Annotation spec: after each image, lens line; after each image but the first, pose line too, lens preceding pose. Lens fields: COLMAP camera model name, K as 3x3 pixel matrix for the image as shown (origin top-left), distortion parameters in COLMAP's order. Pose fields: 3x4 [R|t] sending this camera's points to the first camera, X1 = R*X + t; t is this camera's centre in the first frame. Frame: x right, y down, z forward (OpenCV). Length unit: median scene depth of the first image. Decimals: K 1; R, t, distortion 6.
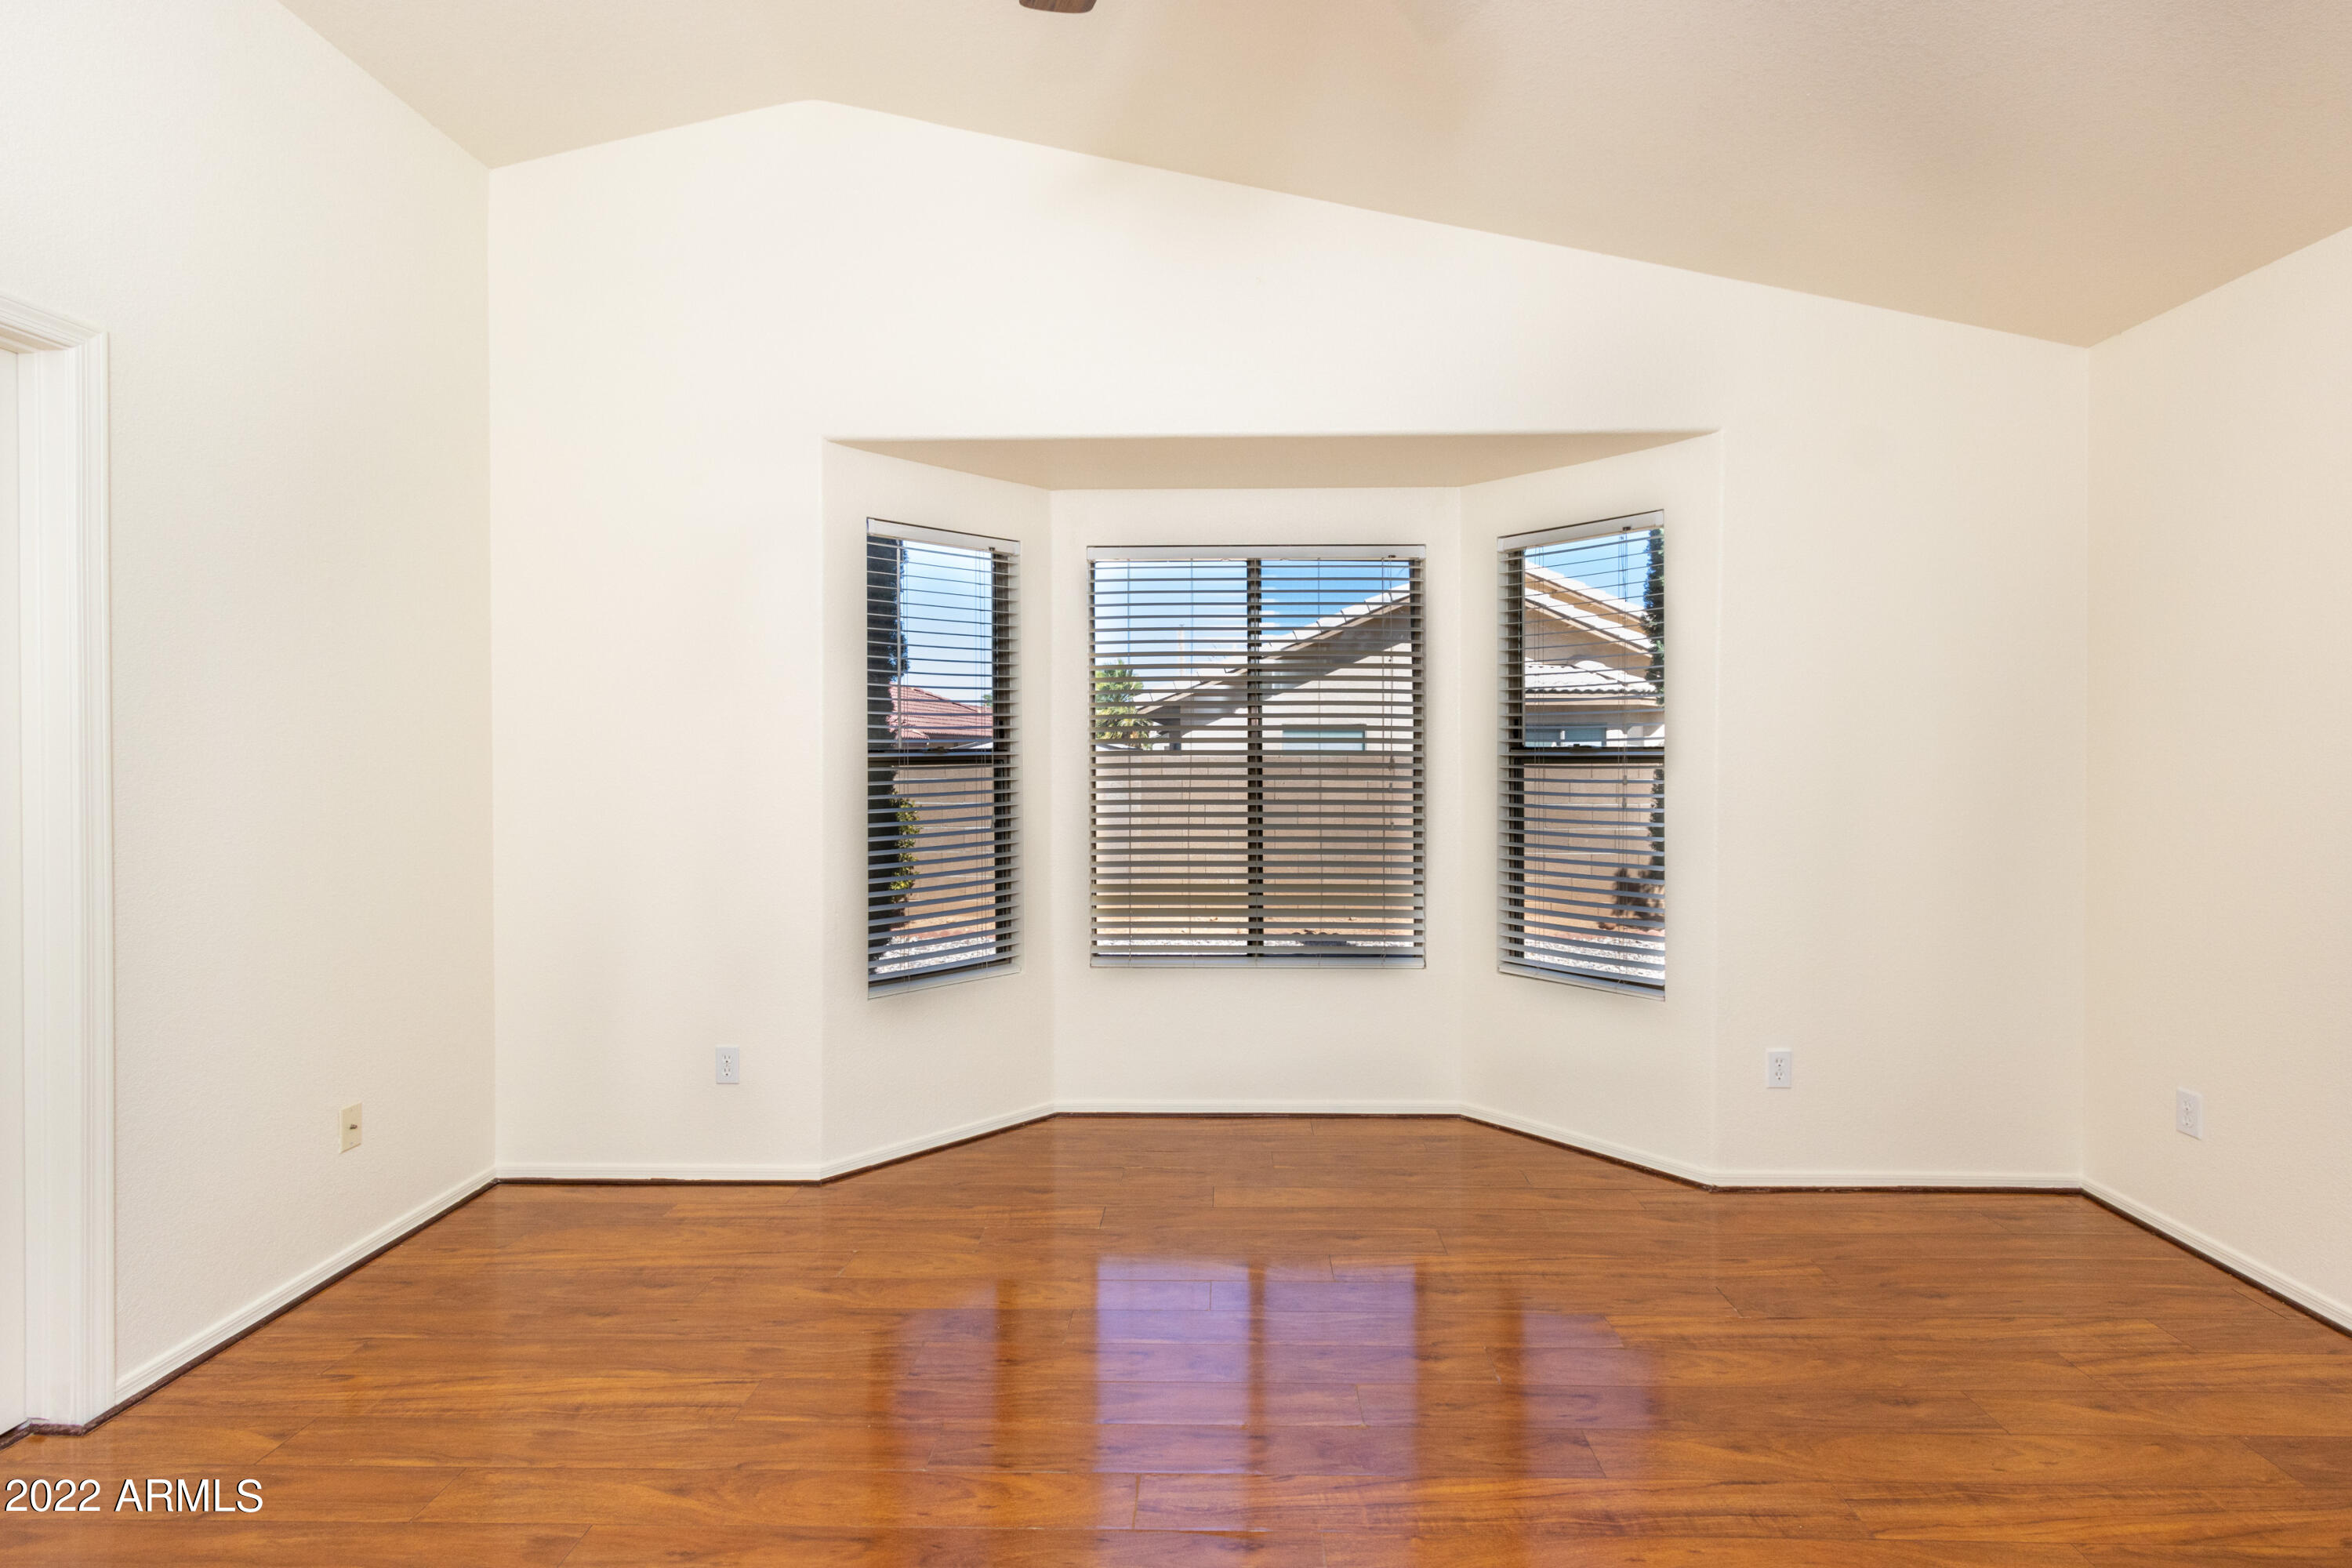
lens RADIAL K [[1088.4, 0, 1176.0], [0, 1088.4, 784.0], [0, 0, 1]] dist [0.009041, 0.000814]
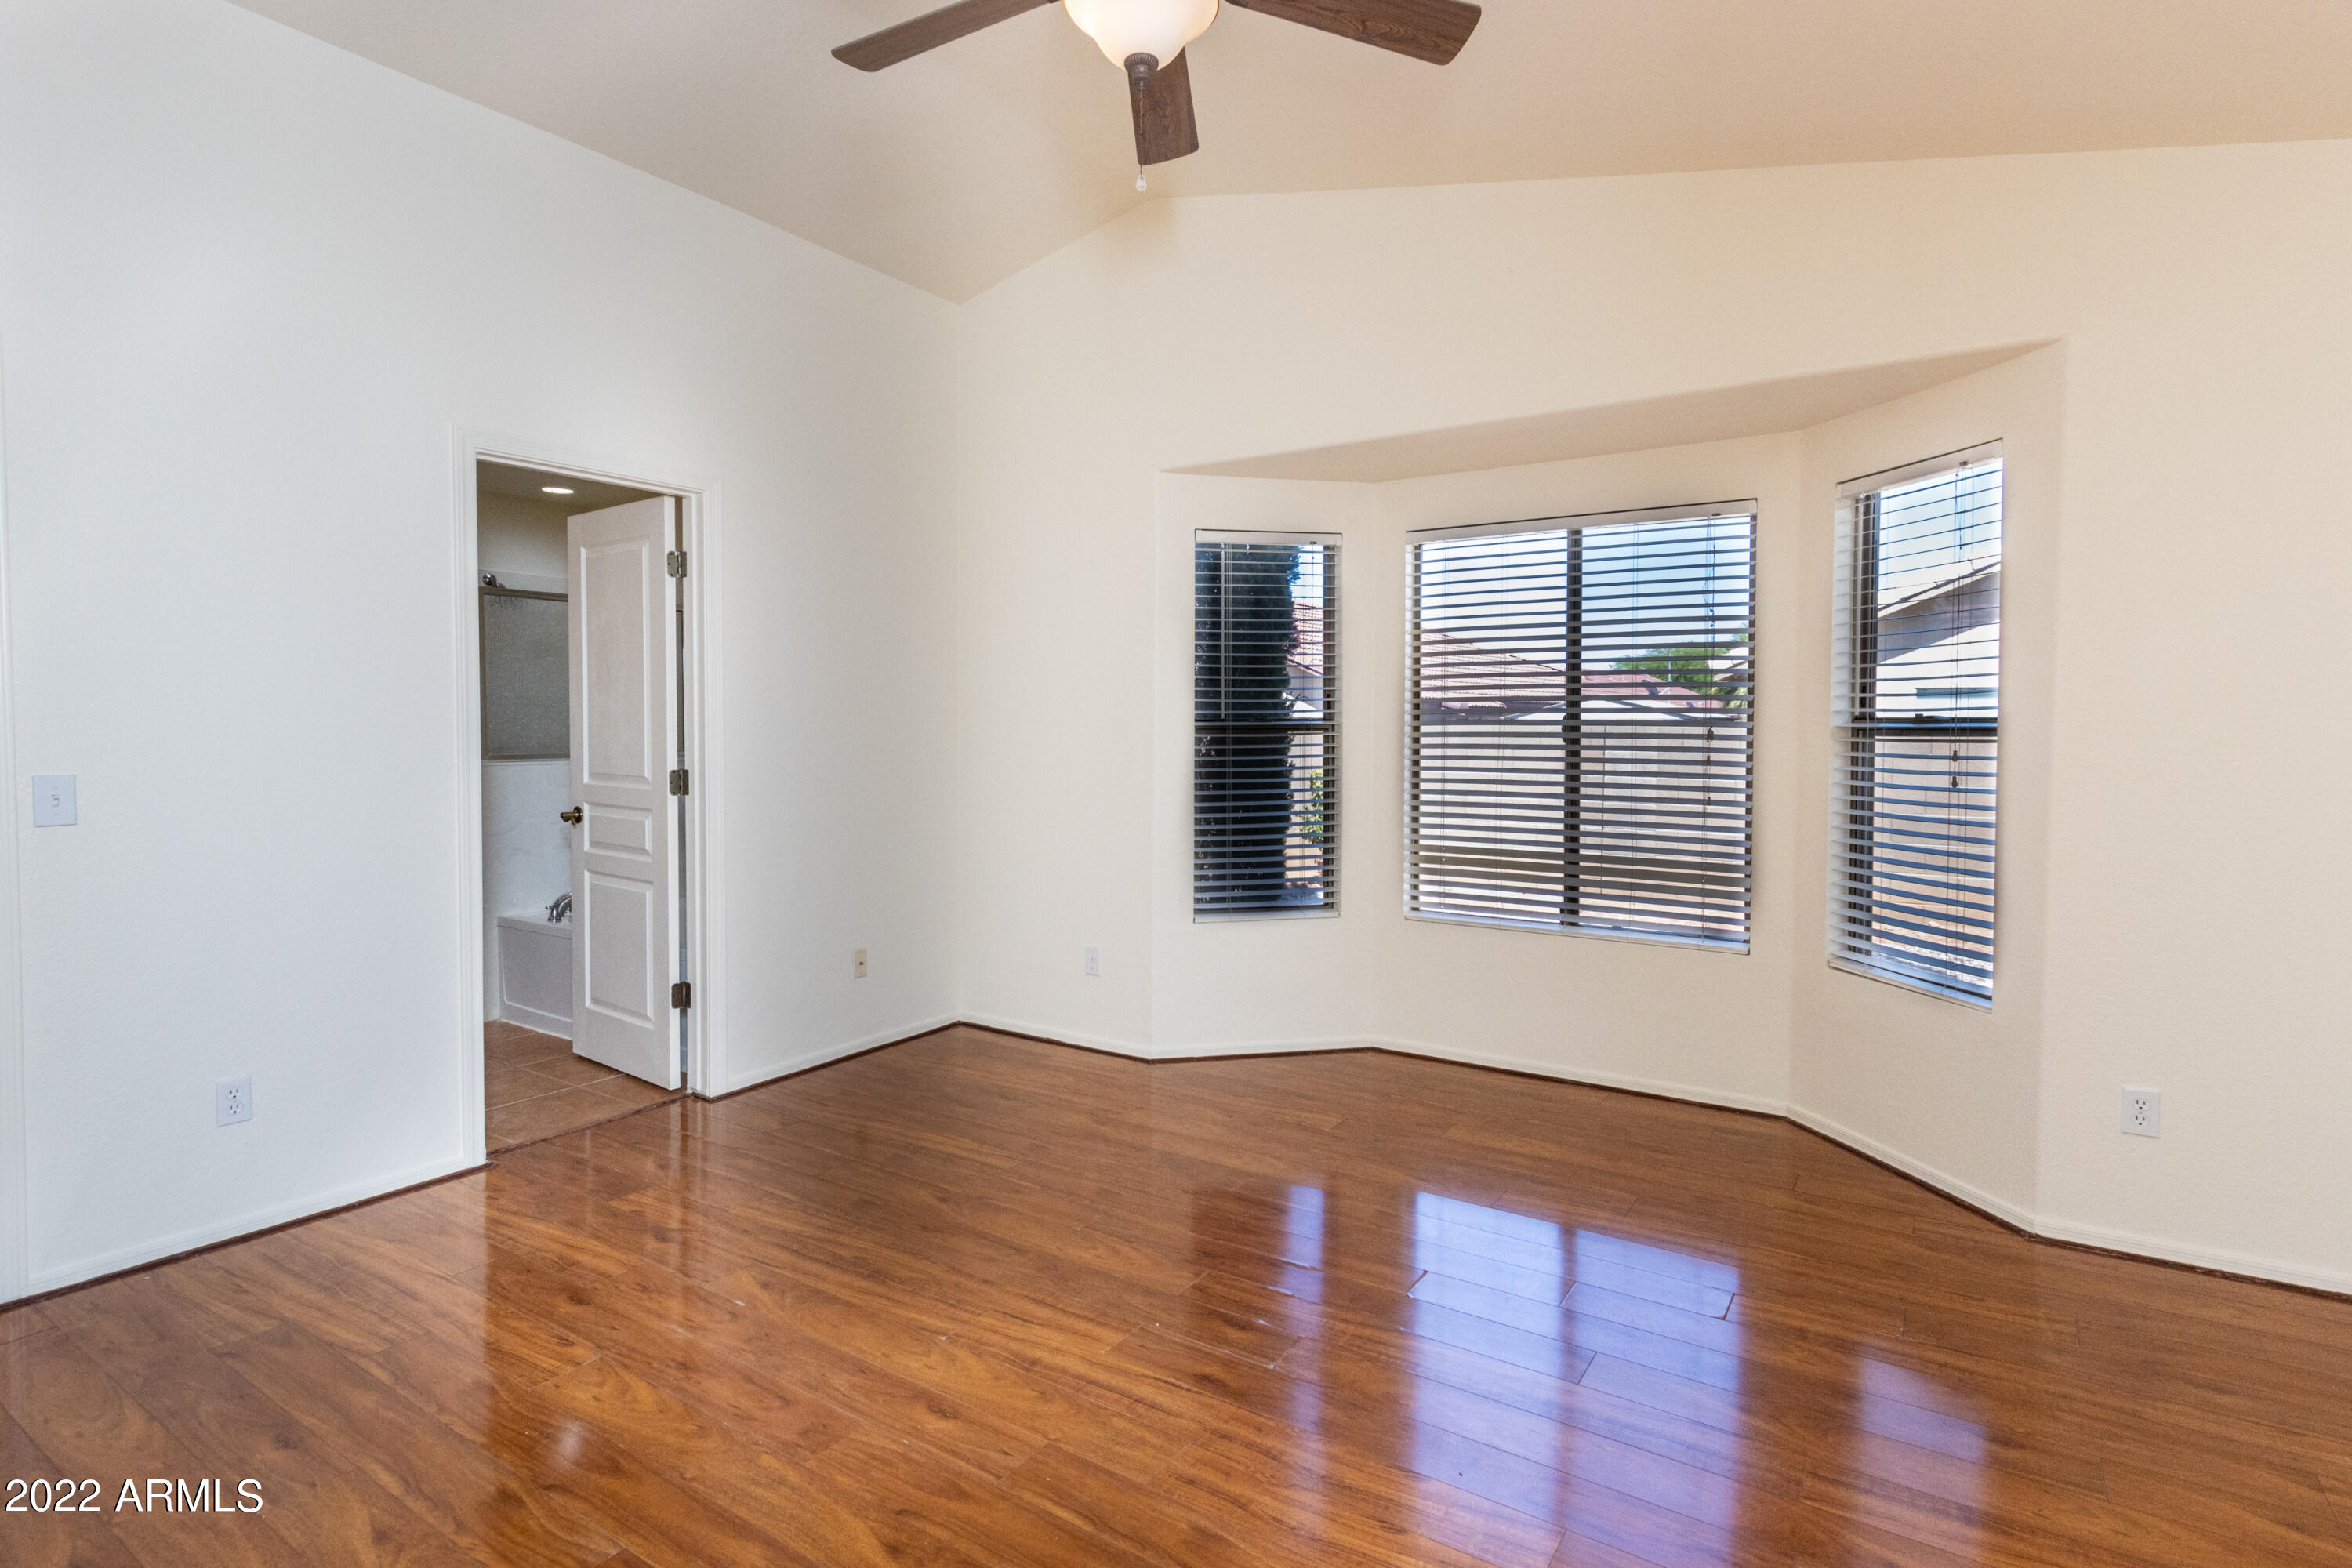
lens RADIAL K [[1110.3, 0, 1152.1], [0, 1110.3, 779.9], [0, 0, 1]] dist [0.001759, 0.000246]
pose [[0.850629, 0.031771, -0.524806, 0.325224], [-0.020740, 0.999423, 0.026887, 0.004928], [0.525358, -0.011987, 0.850797, -0.087210]]
